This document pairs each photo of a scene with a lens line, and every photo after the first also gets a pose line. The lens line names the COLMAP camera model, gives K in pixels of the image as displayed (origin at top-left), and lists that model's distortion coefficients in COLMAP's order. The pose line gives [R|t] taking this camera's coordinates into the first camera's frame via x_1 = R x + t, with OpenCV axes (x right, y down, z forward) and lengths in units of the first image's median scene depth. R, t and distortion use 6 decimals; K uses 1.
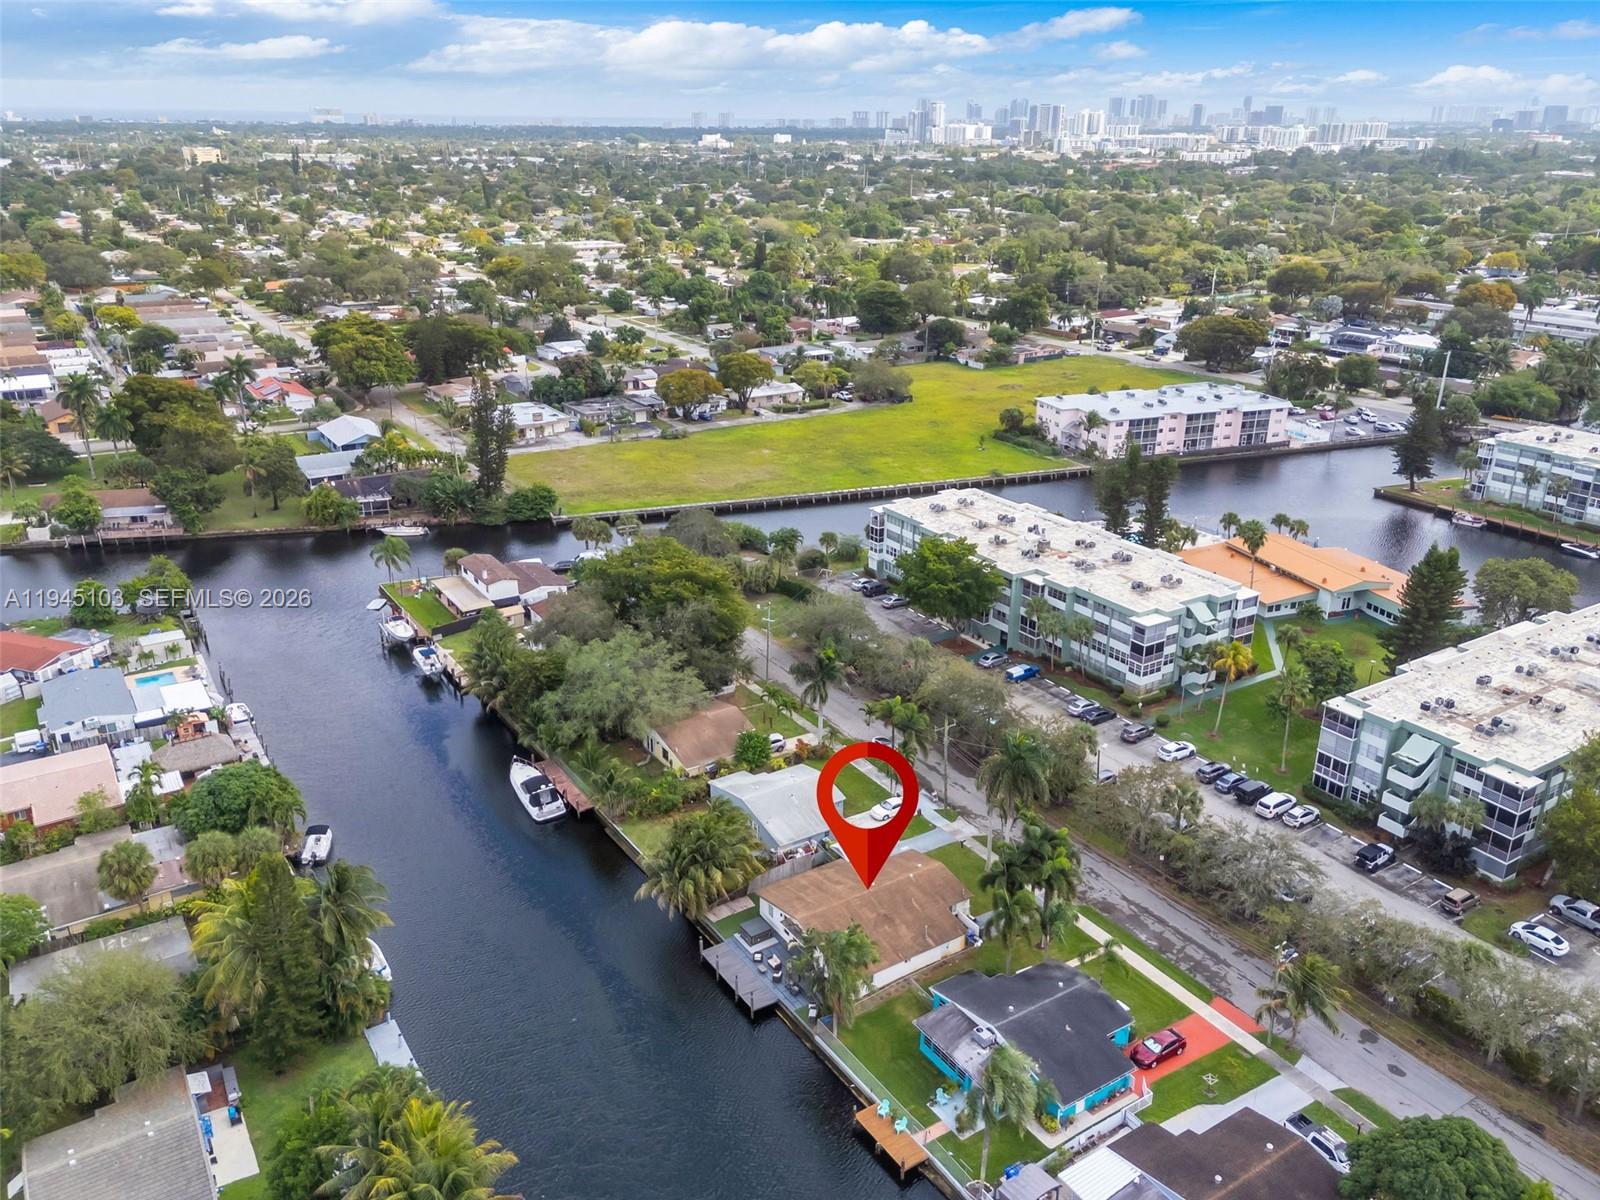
lens RADIAL K [[1200.1, 0, 801.4], [0, 1200.1, 625.9], [0, 0, 1]] dist [0.061699, -0.001707]
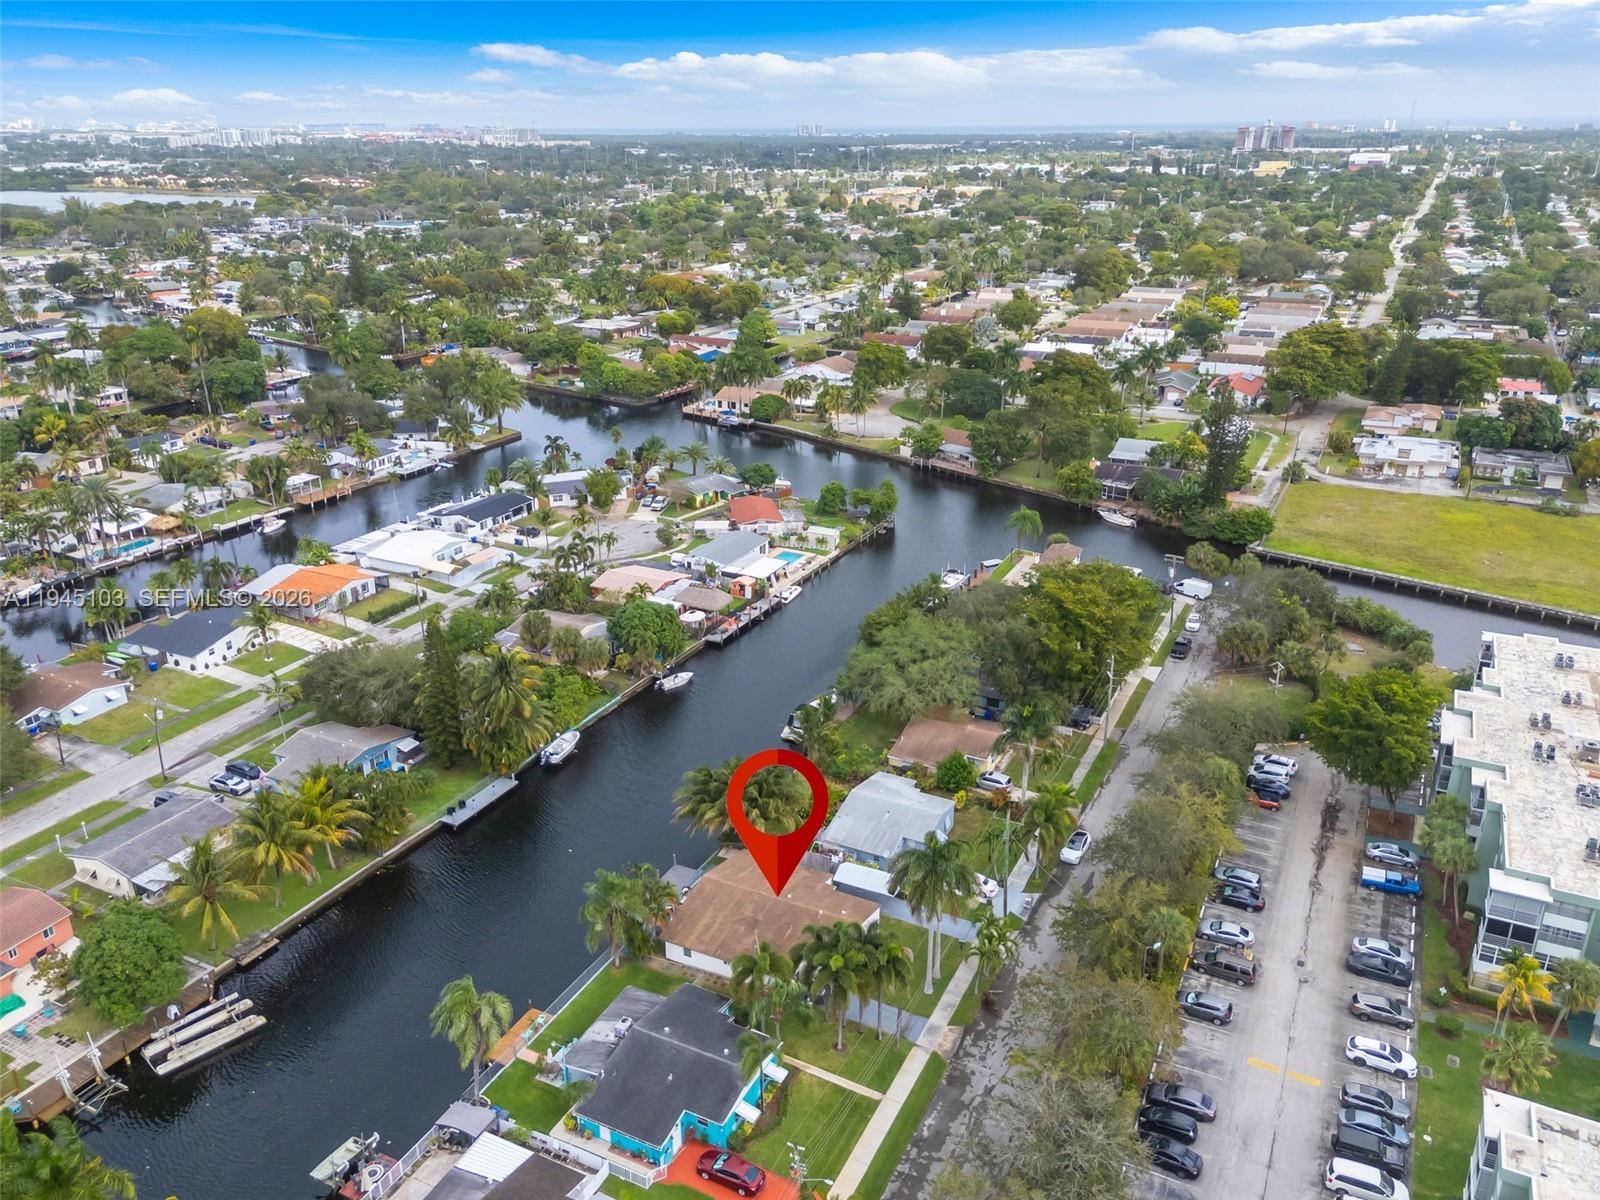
lens RADIAL K [[1187.7, 0, 813.3], [0, 1187.7, 599.6], [0, 0, 1]] dist [0.068203, -0.002211]
pose [[0.503370, 0.307717, -0.807421, 0.397073], [-0.324107, 0.933453, 0.153691, -0.086130], [0.800983, 0.184327, 0.569605, 0.206924]]
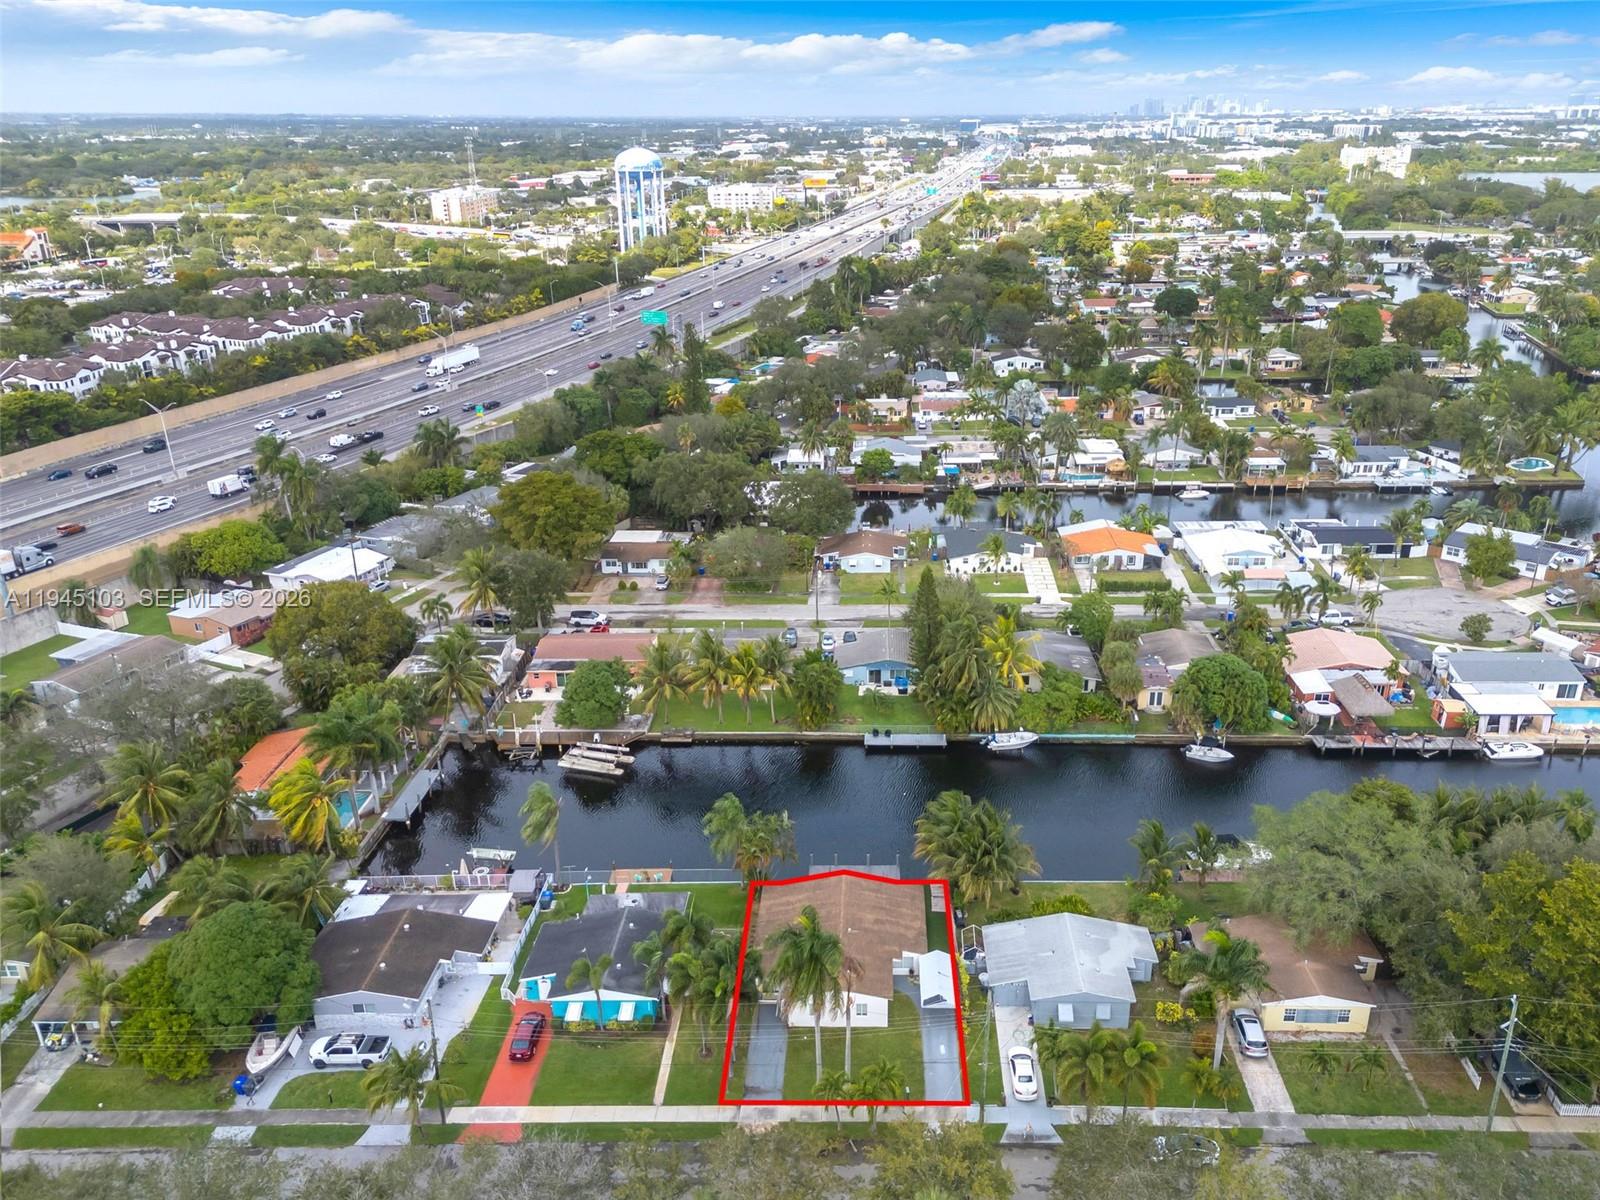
lens RADIAL K [[1187.7, 0, 813.3], [0, 1187.7, 599.6], [0, 0, 1]] dist [0.068203, -0.002211]
pose [[-0.574629, 0.302591, -0.760421, 0.355180], [-0.310997, 0.778709, 0.544880, -0.243224], [0.757022, 0.549592, -0.353363, 0.587059]]
